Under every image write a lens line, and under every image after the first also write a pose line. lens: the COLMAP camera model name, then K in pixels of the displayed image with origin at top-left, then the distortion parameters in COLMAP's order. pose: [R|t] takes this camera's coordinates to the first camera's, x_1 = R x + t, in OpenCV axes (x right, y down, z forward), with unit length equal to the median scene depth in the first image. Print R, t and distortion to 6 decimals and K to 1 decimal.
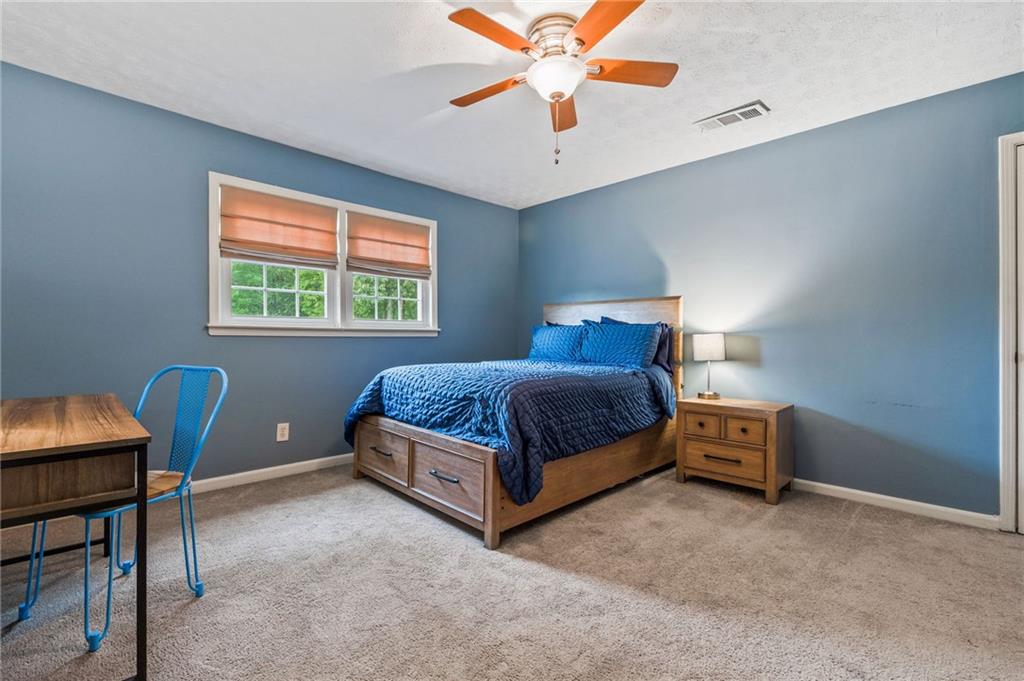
lens RADIAL K [[470.0, 0, 515.7], [0, 470.0, 345.5], [0, 0, 1]] dist [0.005372, 0.000407]
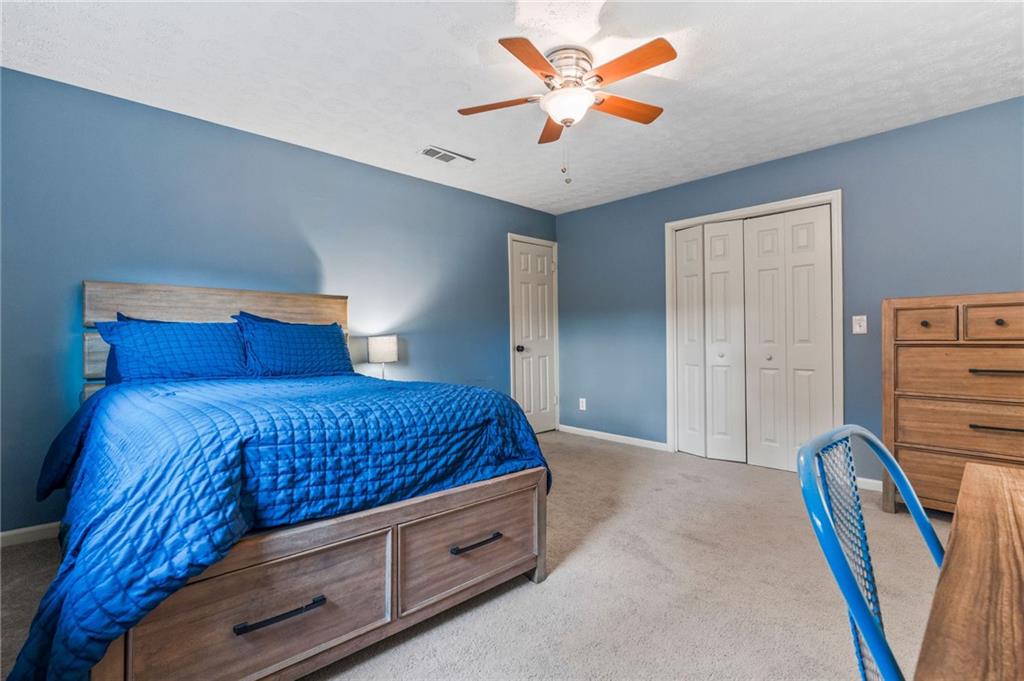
lens RADIAL K [[470.0, 0, 513.2], [0, 470.0, 339.0], [0, 0, 1]] dist [0.005372, 0.000407]
pose [[0.017417, -0.009183, 0.999806, -0.897557], [0.022921, 0.999699, 0.008783, -0.029382], [-0.999586, 0.022764, 0.017623, 0.984994]]
